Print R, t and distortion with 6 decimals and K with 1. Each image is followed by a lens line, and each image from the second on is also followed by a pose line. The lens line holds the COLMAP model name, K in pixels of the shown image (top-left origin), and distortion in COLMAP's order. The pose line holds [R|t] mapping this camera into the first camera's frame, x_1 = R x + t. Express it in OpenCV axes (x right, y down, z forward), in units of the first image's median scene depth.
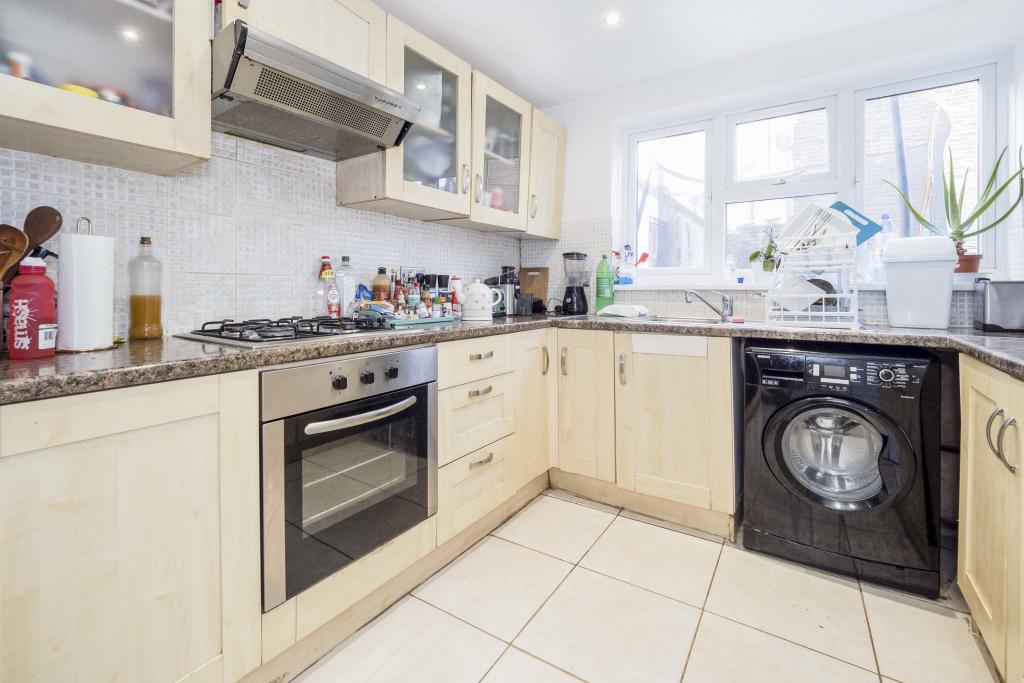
lens RADIAL K [[444.5, 0, 516.9], [0, 444.5, 285.9], [0, 0, 1]] dist [-0.012348, 0.000010]
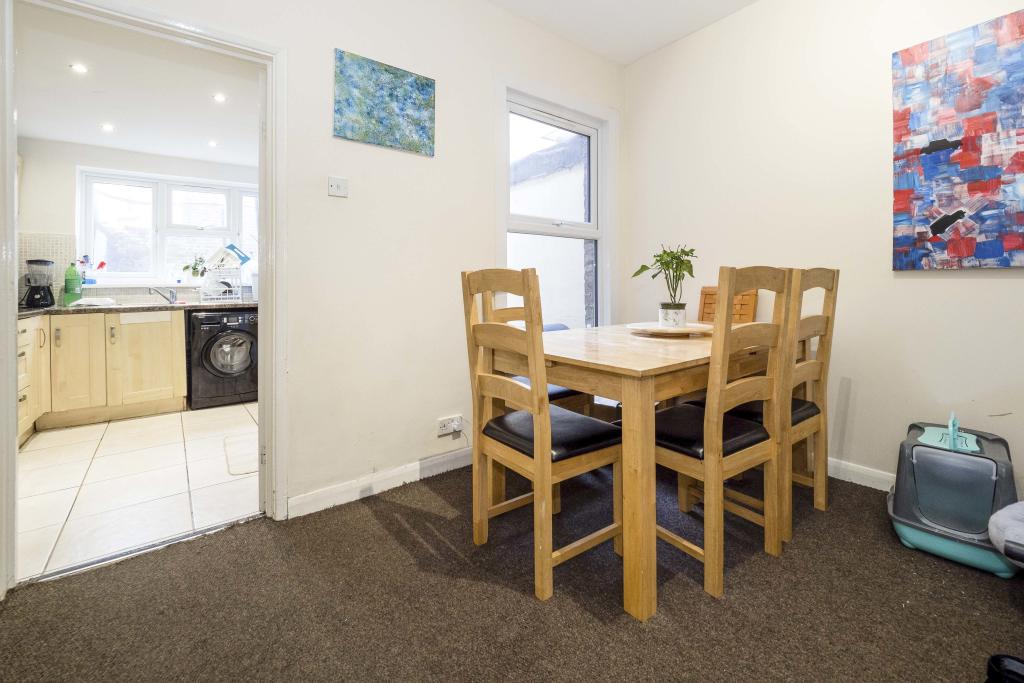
lens RADIAL K [[444.5, 0, 515.5], [0, 444.5, 275.0], [0, 0, 1]] dist [-0.012348, 0.000010]
pose [[0.325101, 0.008570, 0.945640, -0.847739], [0.001549, 0.999953, -0.009595, -0.021728], [-0.945678, 0.004584, 0.325072, -0.993324]]
